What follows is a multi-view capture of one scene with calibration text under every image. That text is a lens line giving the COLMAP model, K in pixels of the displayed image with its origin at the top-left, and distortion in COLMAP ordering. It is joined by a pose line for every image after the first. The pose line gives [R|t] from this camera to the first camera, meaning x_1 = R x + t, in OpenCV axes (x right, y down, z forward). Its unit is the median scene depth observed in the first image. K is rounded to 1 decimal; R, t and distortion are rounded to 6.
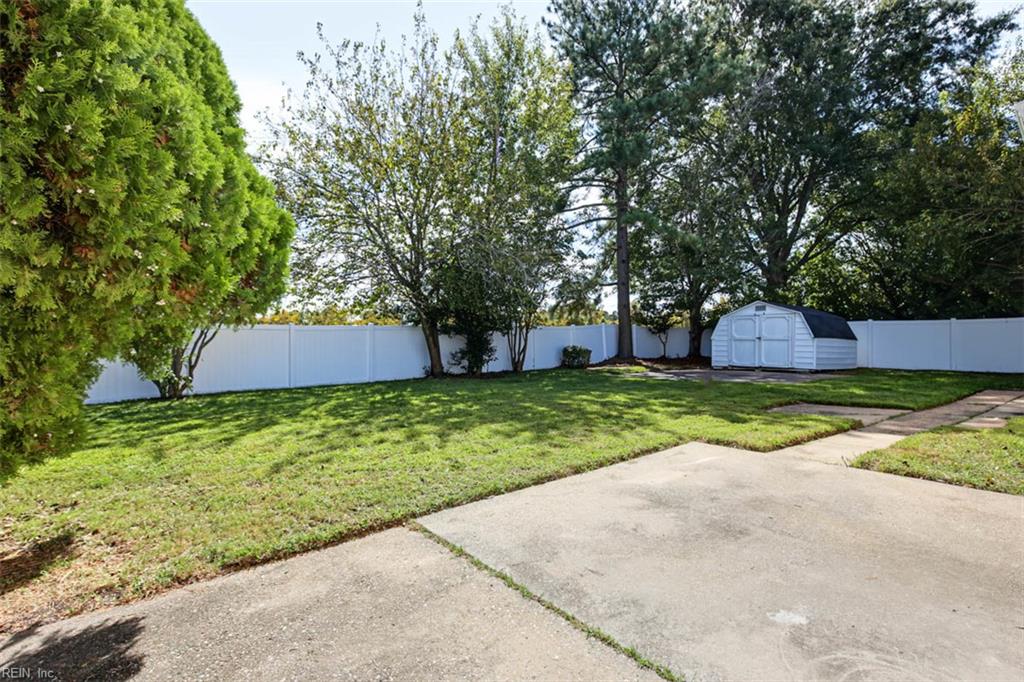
lens RADIAL K [[471.1, 0, 514.0], [0, 471.1, 344.0], [0, 0, 1]] dist [0.000141, 0.000461]
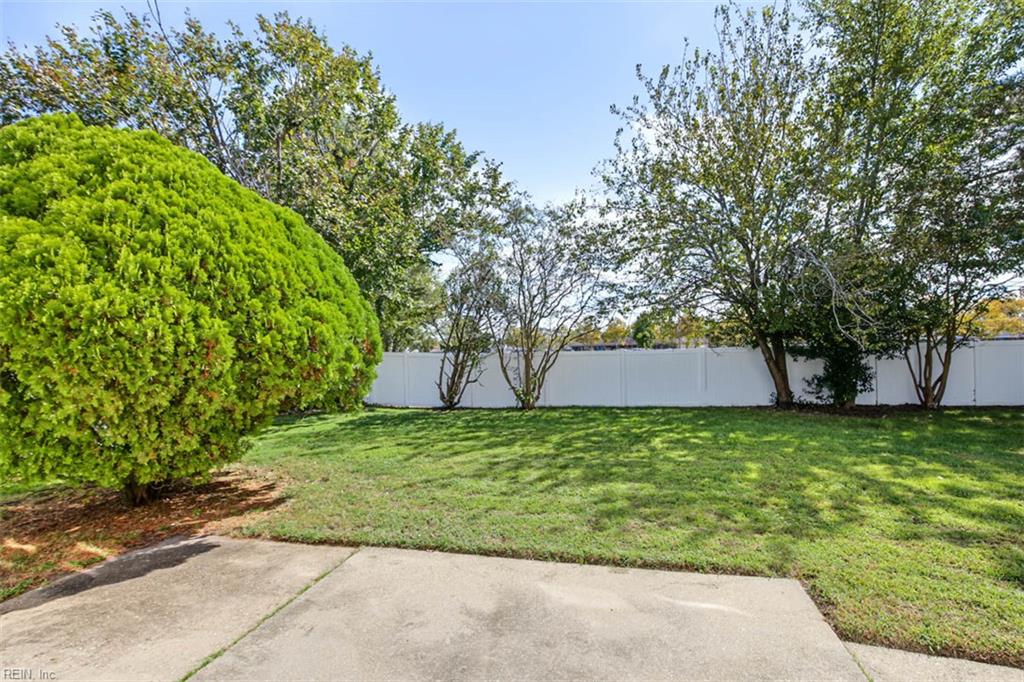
lens RADIAL K [[471.1, 0, 514.0], [0, 471.1, 344.0], [0, 0, 1]] dist [0.000141, 0.000461]
pose [[0.611296, -0.013779, -0.791282, 0.971209], [0.006011, 0.999900, -0.012768, -0.165760], [0.791379, 0.003049, 0.611318, 0.430448]]
